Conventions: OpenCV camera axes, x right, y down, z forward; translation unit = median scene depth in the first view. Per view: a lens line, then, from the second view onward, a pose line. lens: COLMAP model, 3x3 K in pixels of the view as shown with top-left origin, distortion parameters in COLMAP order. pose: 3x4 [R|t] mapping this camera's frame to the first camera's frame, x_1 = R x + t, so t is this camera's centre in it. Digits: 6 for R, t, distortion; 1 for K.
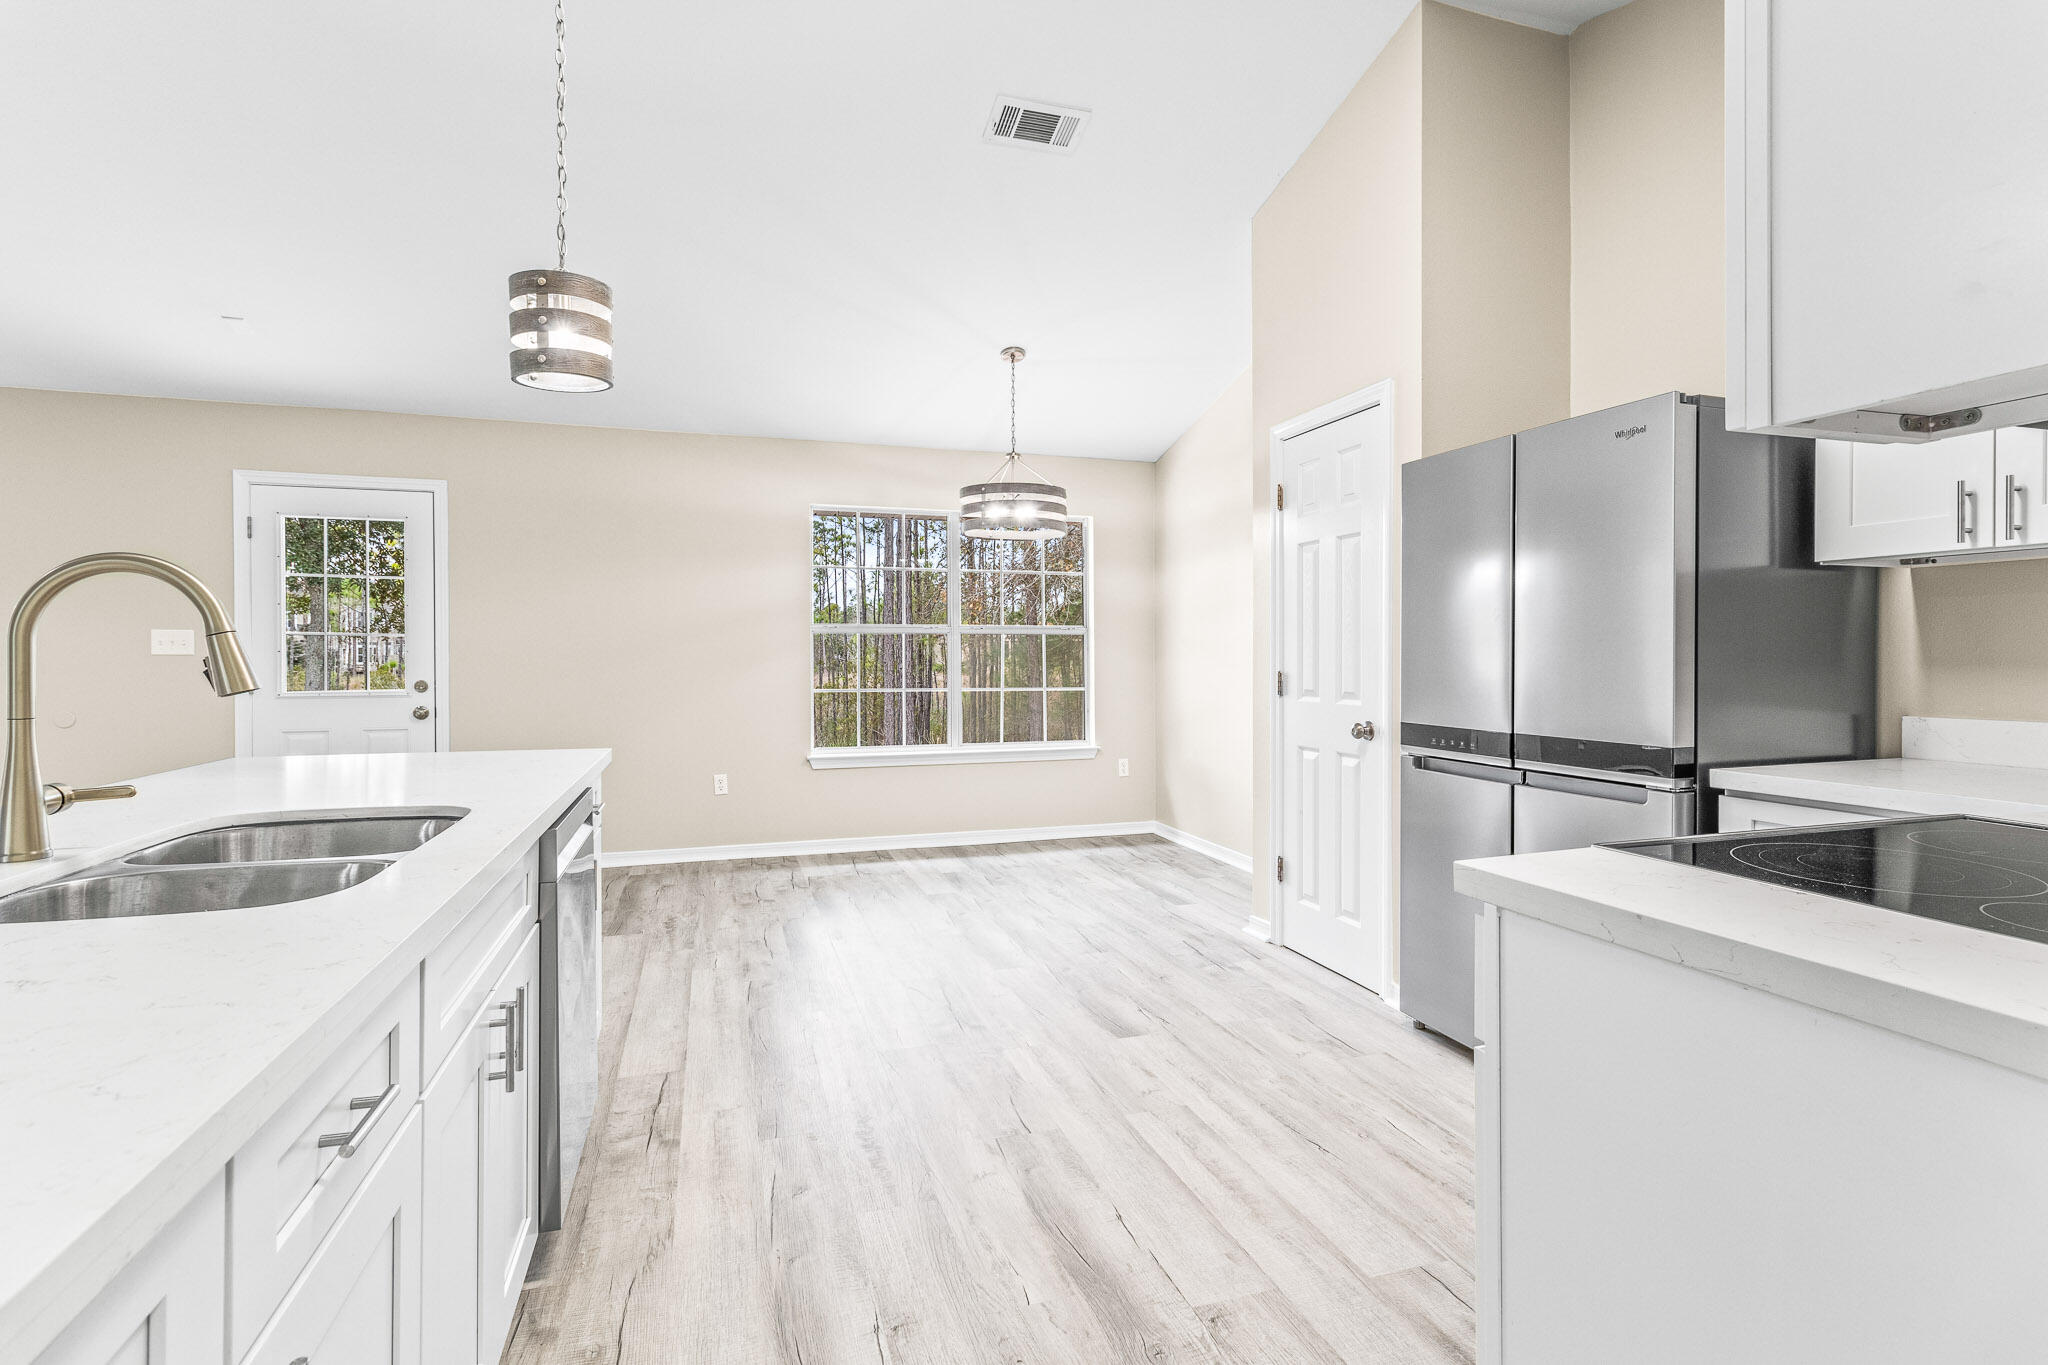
lens RADIAL K [[970.2, 0, 1017.7], [0, 970.2, 674.5], [0, 0, 1]] dist [-0.003650, 0.001033]
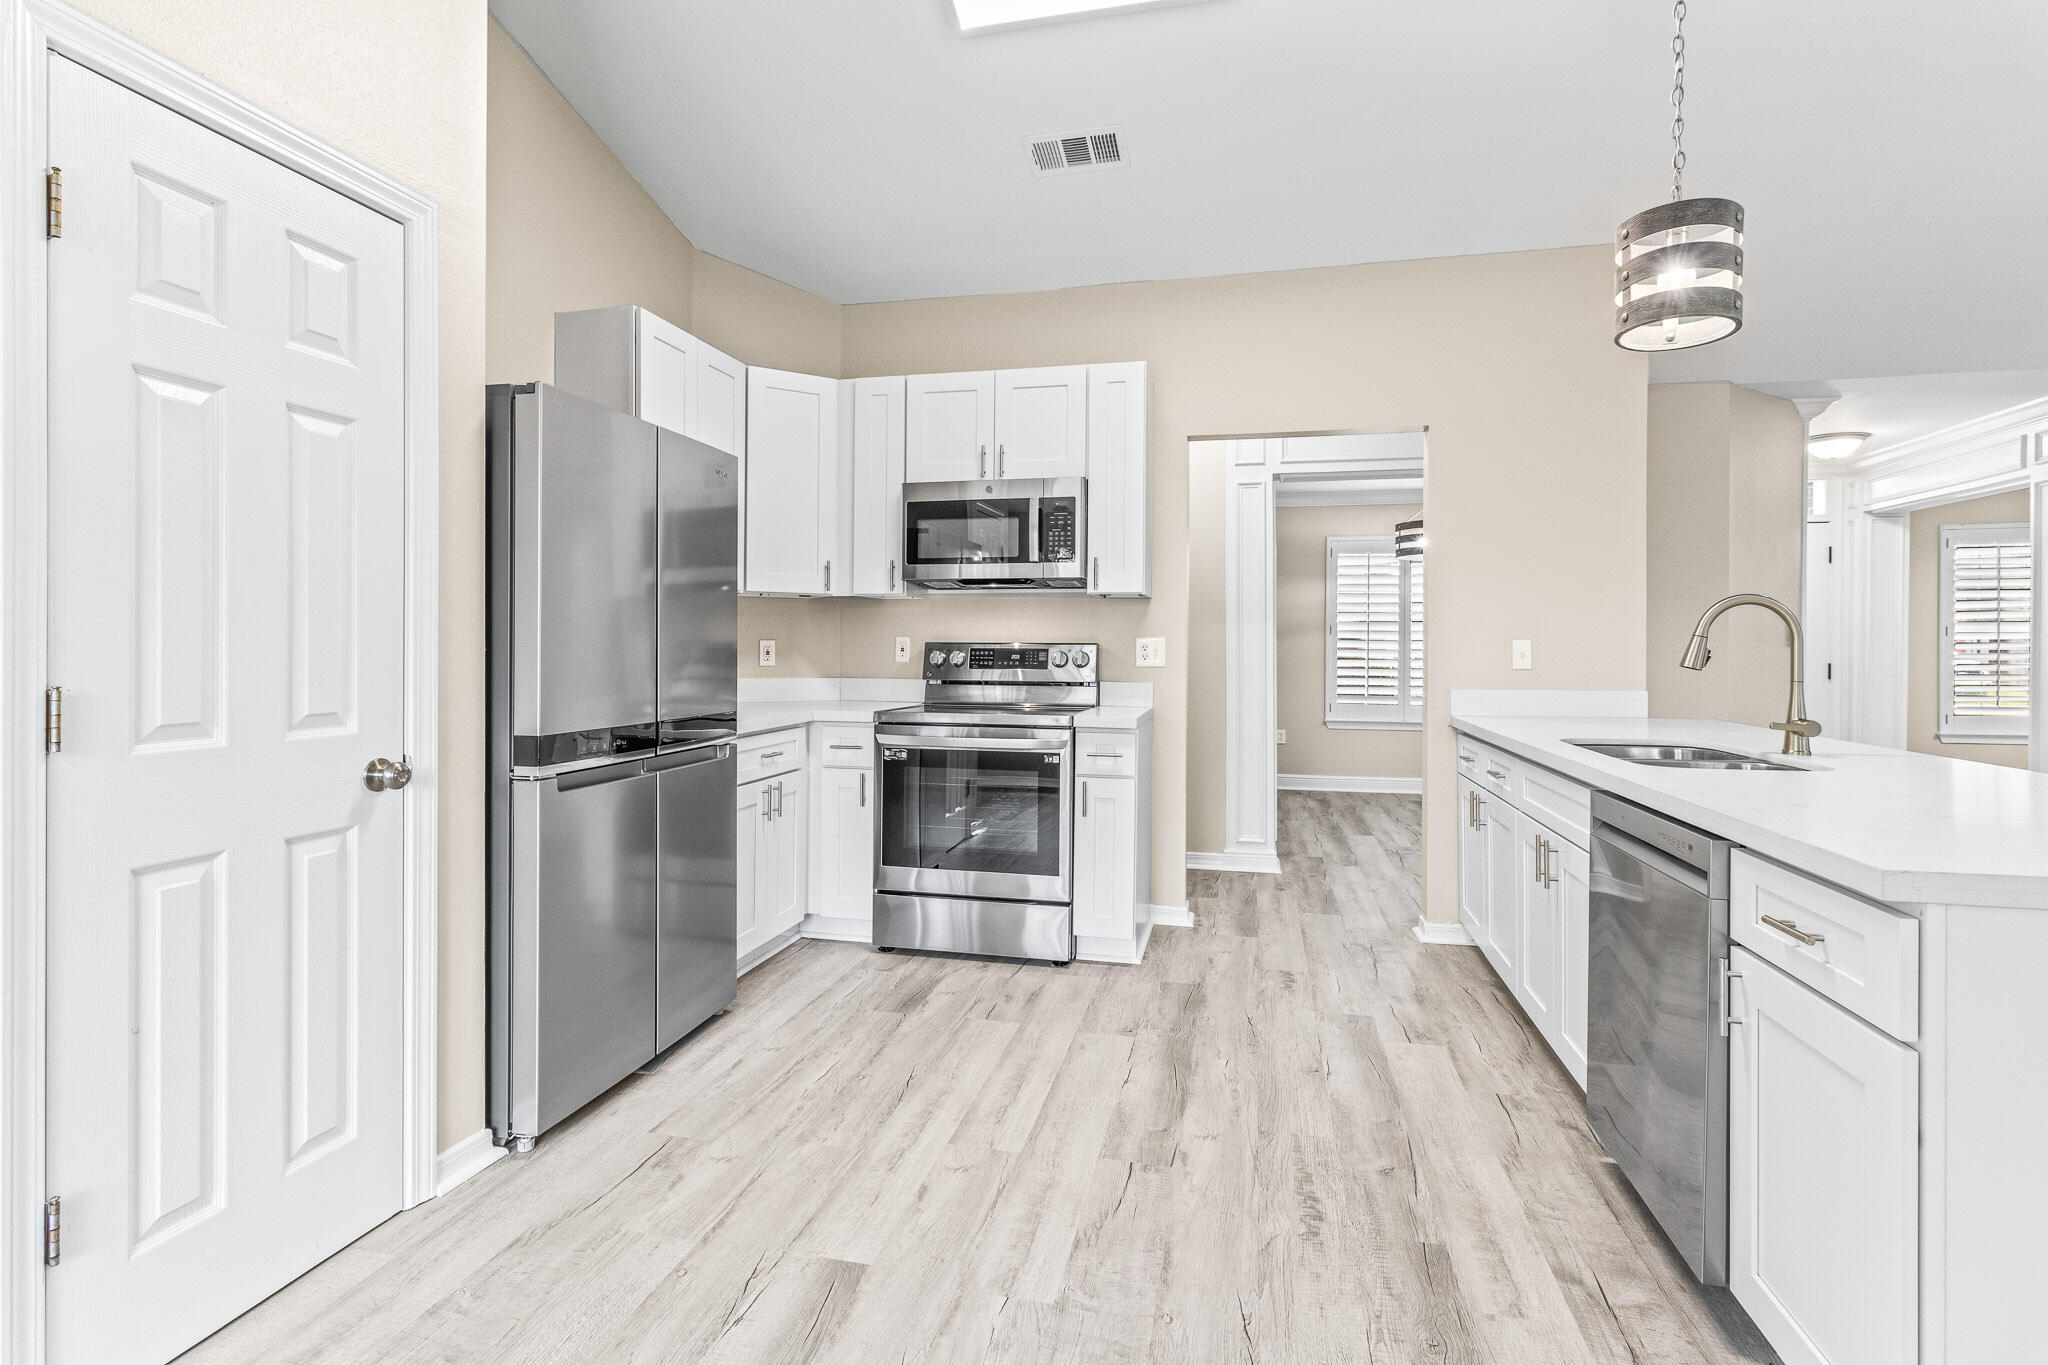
lens RADIAL K [[970.2, 0, 1034.5], [0, 970.2, 660.7], [0, 0, 1]] dist [-0.003650, 0.001033]
pose [[-0.863487, -0.009273, 0.504286, -0.222605], [0.008097, 0.999447, 0.032242, -0.021704], [-0.504306, 0.031923, -0.862935, 1.103290]]
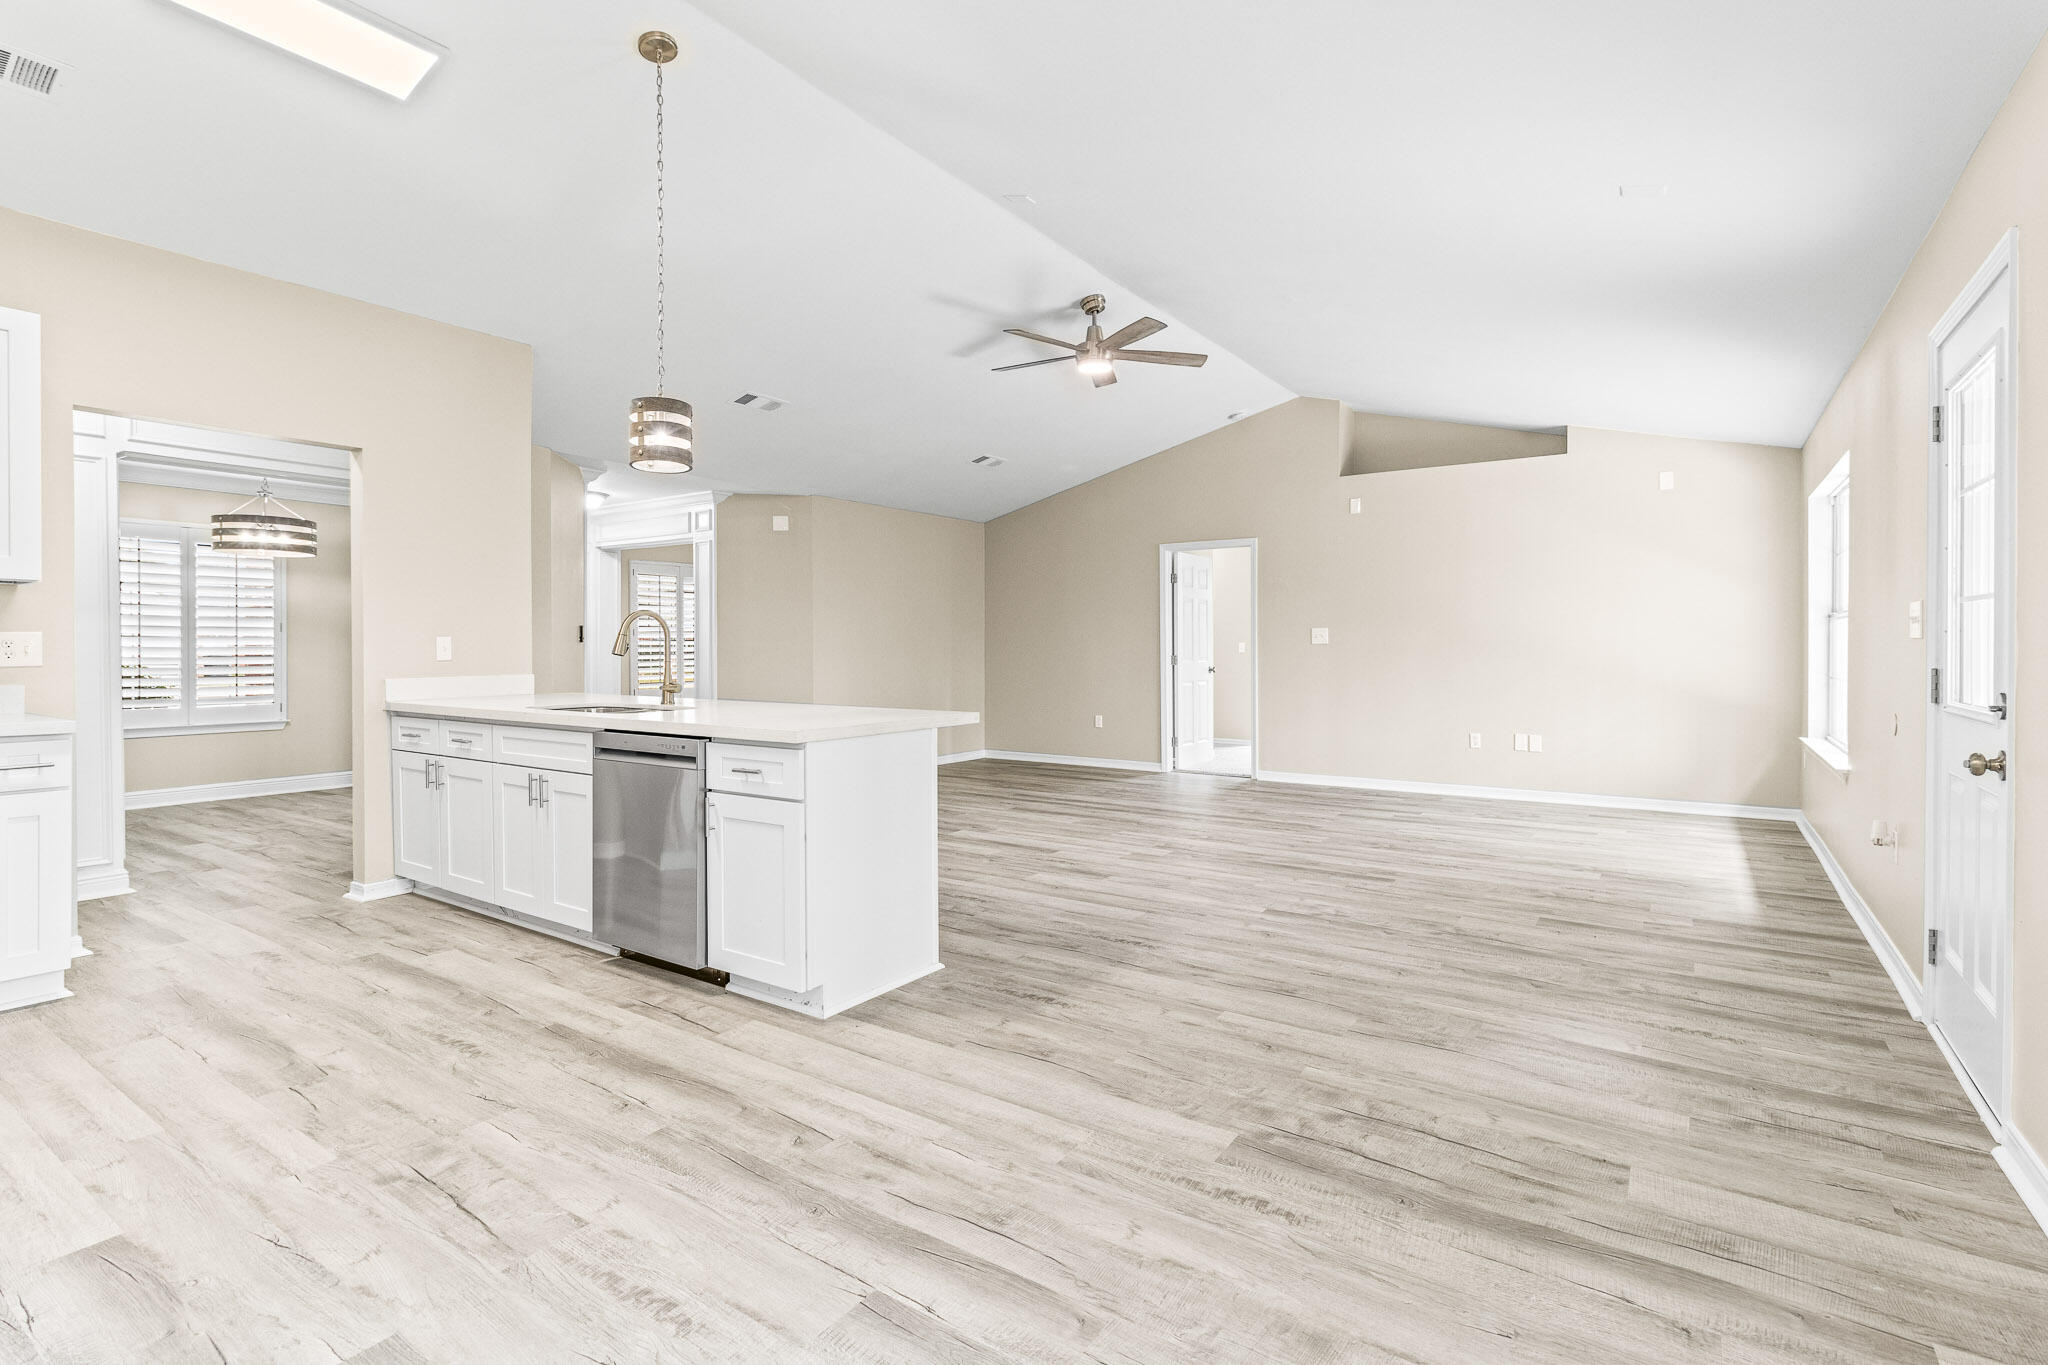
lens RADIAL K [[970.2, 0, 1026.4], [0, 970.2, 654.3], [0, 0, 1]] dist [-0.003650, 0.001033]
pose [[-0.782010, 0.006852, -0.623228, 0.023593], [-0.011311, 0.999619, 0.025184, -0.023855], [0.623163, 0.026743, -0.781635, 1.402787]]
